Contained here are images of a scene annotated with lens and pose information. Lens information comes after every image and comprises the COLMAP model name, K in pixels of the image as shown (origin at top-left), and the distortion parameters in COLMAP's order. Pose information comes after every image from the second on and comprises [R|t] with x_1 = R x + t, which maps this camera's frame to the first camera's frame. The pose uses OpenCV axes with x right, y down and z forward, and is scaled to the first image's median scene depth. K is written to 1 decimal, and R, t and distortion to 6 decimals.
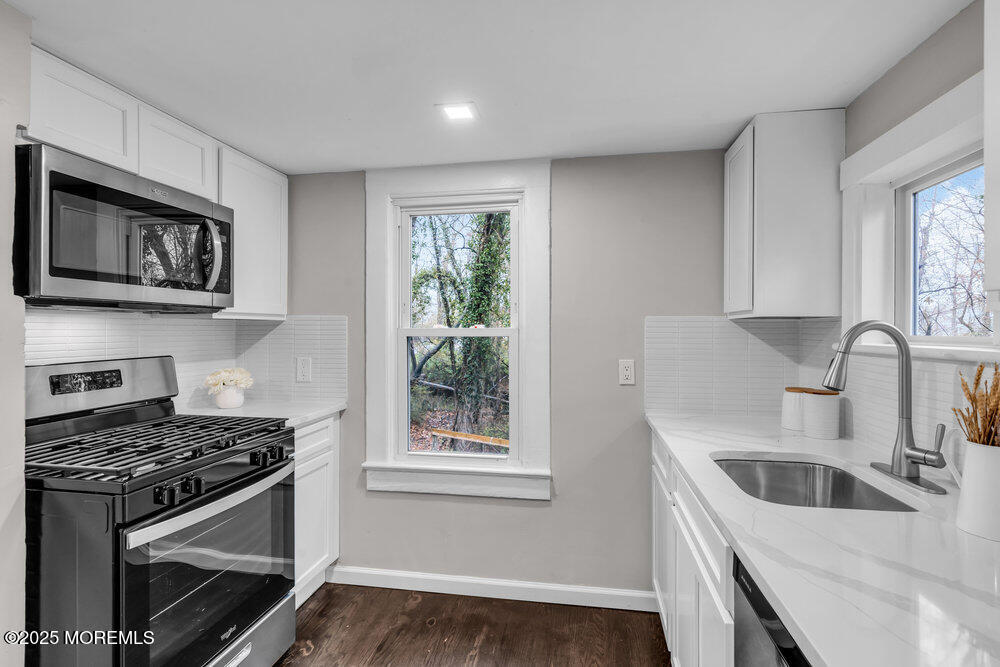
lens RADIAL K [[490.6, 0, 507.7], [0, 490.6, 329.3], [0, 0, 1]] dist [-0.015305, -0.000159]
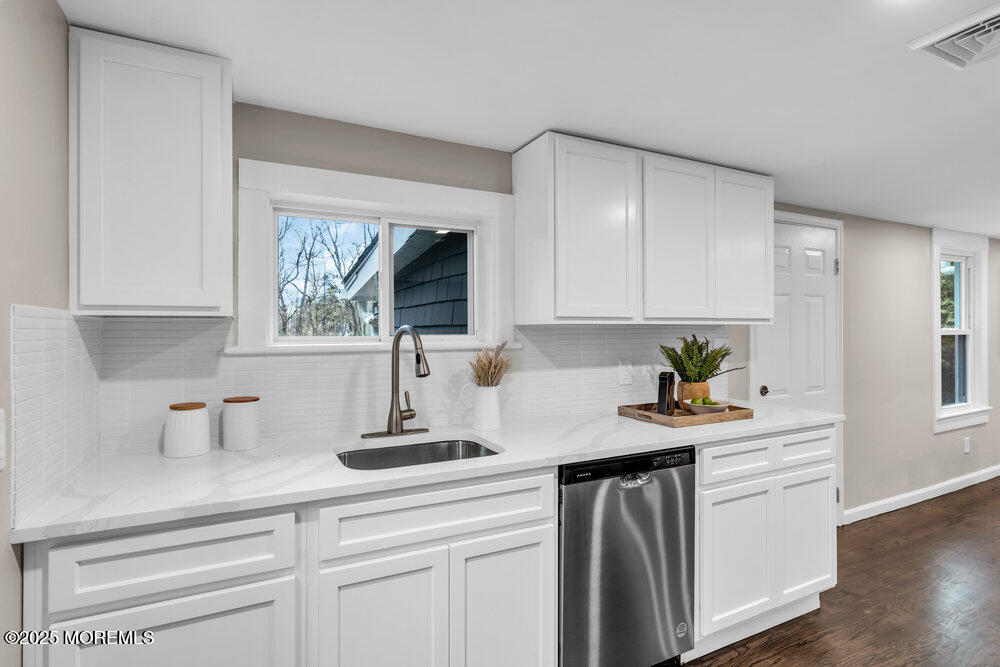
lens RADIAL K [[490.6, 0, 496.9], [0, 490.6, 335.0], [0, 0, 1]] dist [-0.015305, -0.000159]
pose [[-0.572811, -0.003606, 0.819680, -0.349793], [-0.000918, 0.999993, 0.003757, 0.001821], [-0.819687, 0.001400, -0.572810, 0.987289]]
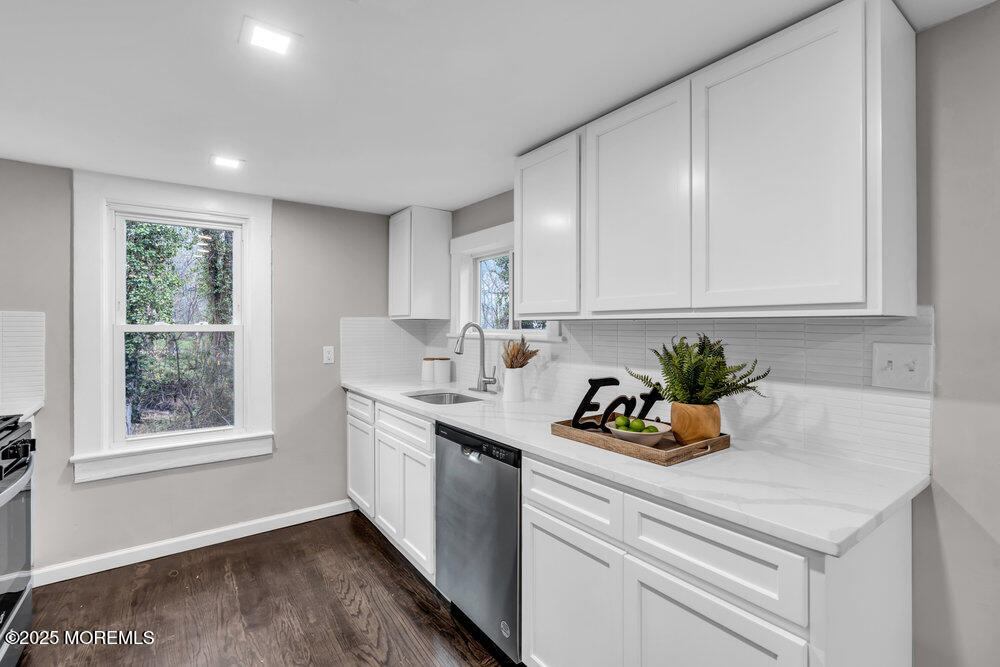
lens RADIAL K [[442.5, 0, 503.3], [0, 442.5, 325.7], [0, 0, 1]] dist [-0.010339, 0.001908]
pose [[0.691719, -0.000032, 0.722167, -0.391352], [-0.003327, 0.999989, 0.003232, -0.007452], [-0.722159, -0.004638, 0.691711, -0.326801]]
